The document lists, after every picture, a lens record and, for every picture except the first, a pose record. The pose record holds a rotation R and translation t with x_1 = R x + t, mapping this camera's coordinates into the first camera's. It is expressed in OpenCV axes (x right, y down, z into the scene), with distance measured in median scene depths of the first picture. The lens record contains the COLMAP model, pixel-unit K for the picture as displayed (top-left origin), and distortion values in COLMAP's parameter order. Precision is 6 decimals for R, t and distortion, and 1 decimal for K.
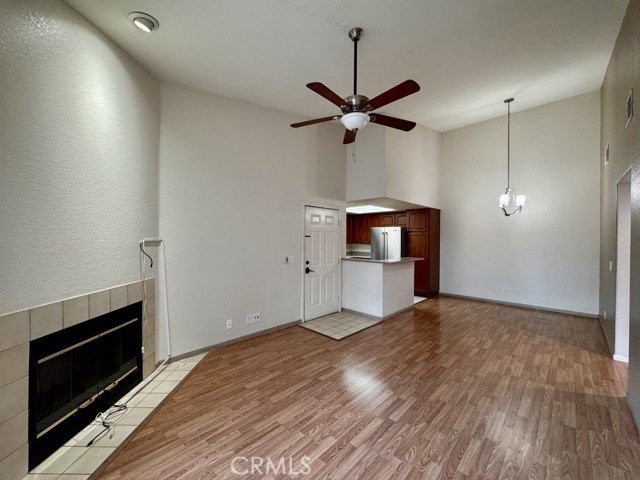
lens RADIAL K [[255.7, 0, 321.3], [0, 255.7, 240.7], [0, 0, 1]] dist [-0.004616, 0.000200]
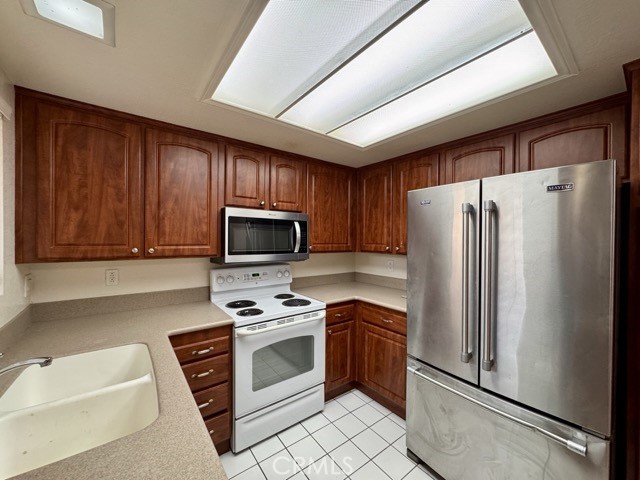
lens RADIAL K [[255.7, 0, 319.6], [0, 255.7, 240.0], [0, 0, 1]] dist [-0.004616, 0.000200]
pose [[0.989216, 0.005099, -0.146376, 0.309854], [-0.005727, 0.999976, -0.003872, -0.010026], [0.146353, 0.004668, 0.989221, 1.570304]]
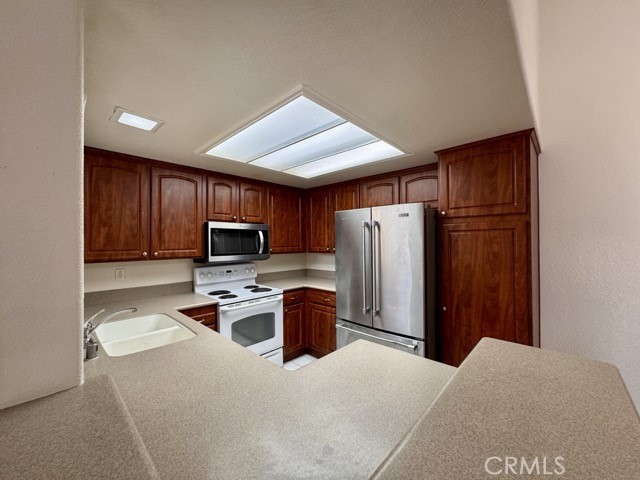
lens RADIAL K [[255.7, 0, 318.0], [0, 255.7, 239.8], [0, 0, 1]] dist [-0.004616, 0.000200]
pose [[0.999884, -0.011771, 0.009644, 0.346189], [0.011935, 0.999781, -0.017177, -0.010352], [-0.009439, 0.017290, 0.999806, 1.323253]]
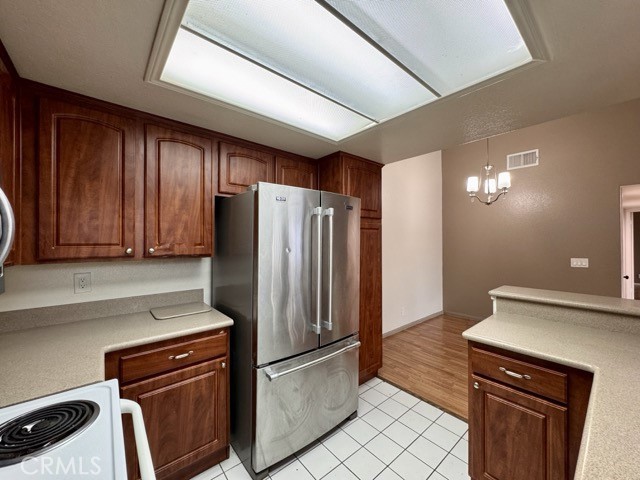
lens RADIAL K [[255.7, 0, 317.9], [0, 255.7, 240.1], [0, 0, 1]] dist [-0.004616, 0.000200]
pose [[0.096906, -0.000917, 0.995293, -0.012491], [0.011511, 0.999934, -0.000199, -0.006037], [-0.995227, 0.011476, 0.096910, 1.934543]]
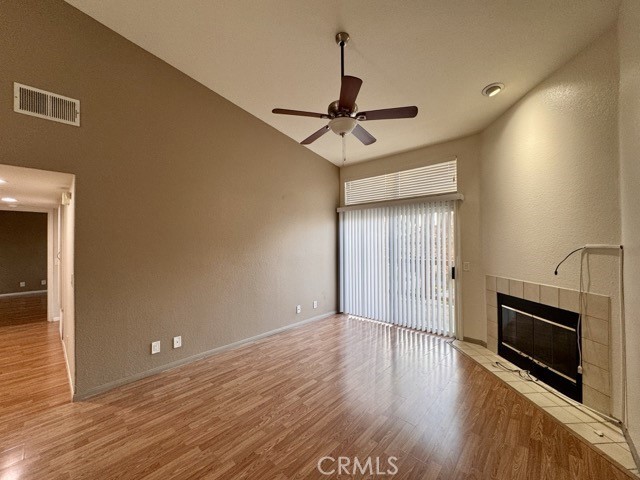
lens RADIAL K [[255.7, 0, 320.3], [0, 255.7, 240.4], [0, 0, 1]] dist [-0.004616, 0.000200]
pose [[-0.999523, -0.002153, -0.030797, 0.176046], [-0.002169, 0.999998, 0.000482, -0.015769], [0.030795, 0.000548, -0.999526, 1.386898]]
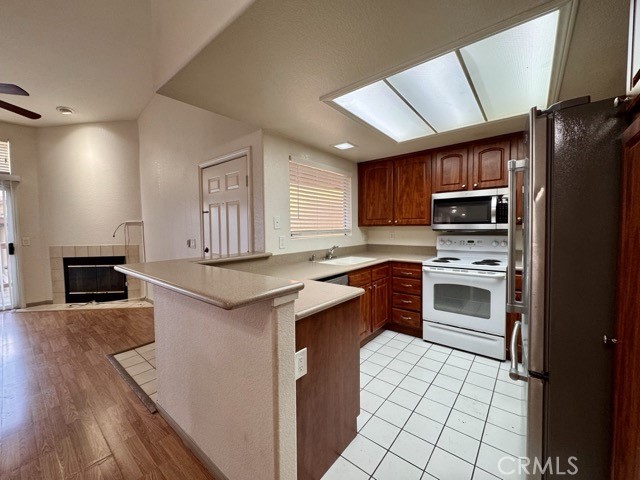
lens RADIAL K [[255.7, 0, 318.7], [0, 255.7, 240.2], [0, 0, 1]] dist [-0.004616, 0.000200]
pose [[0.088153, 0.044411, -0.995116, 0.869030], [0.002026, 0.998996, 0.044764, 0.036235], [0.996105, -0.005962, 0.087975, 1.621534]]
